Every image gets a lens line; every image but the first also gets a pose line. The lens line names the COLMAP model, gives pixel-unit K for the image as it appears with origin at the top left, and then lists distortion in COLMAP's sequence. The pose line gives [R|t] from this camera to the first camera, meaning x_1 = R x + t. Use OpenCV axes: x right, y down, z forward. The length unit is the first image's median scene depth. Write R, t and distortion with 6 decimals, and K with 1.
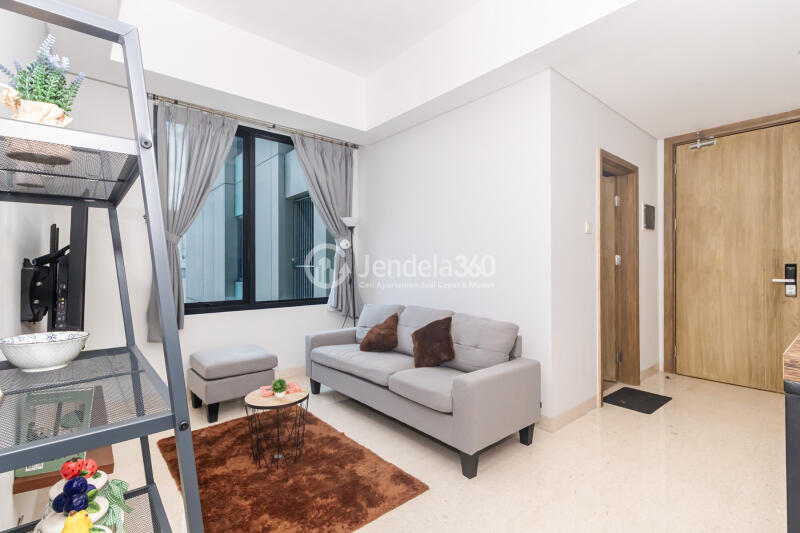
lens RADIAL K [[374.2, 0, 398.9], [0, 374.2, 261.5], [0, 0, 1]] dist [0.000533, -0.000079]
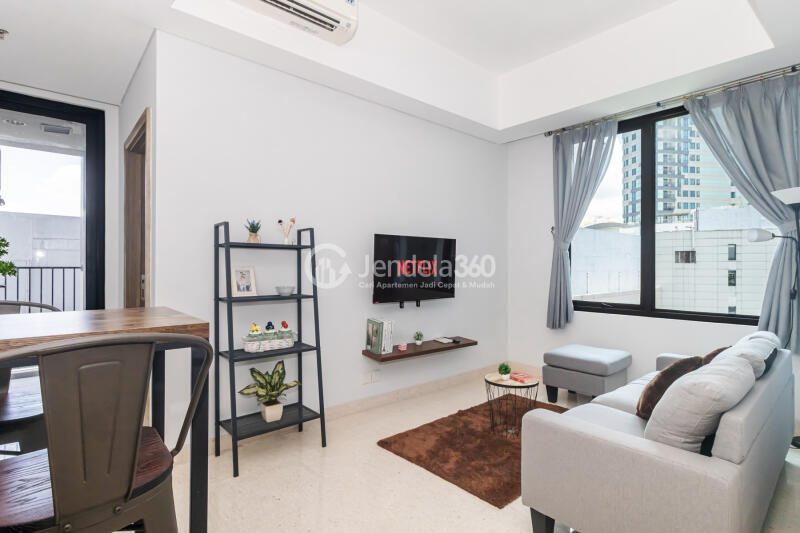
lens RADIAL K [[411.7, 0, 405.4], [0, 411.7, 263.9], [0, 0, 1]] dist [-0.002825, -0.000469]
pose [[0.014233, -0.004789, -0.999887, 0.687199], [0.007063, 0.999964, -0.004689, 0.002626], [0.999874, -0.006996, 0.014266, 0.472829]]
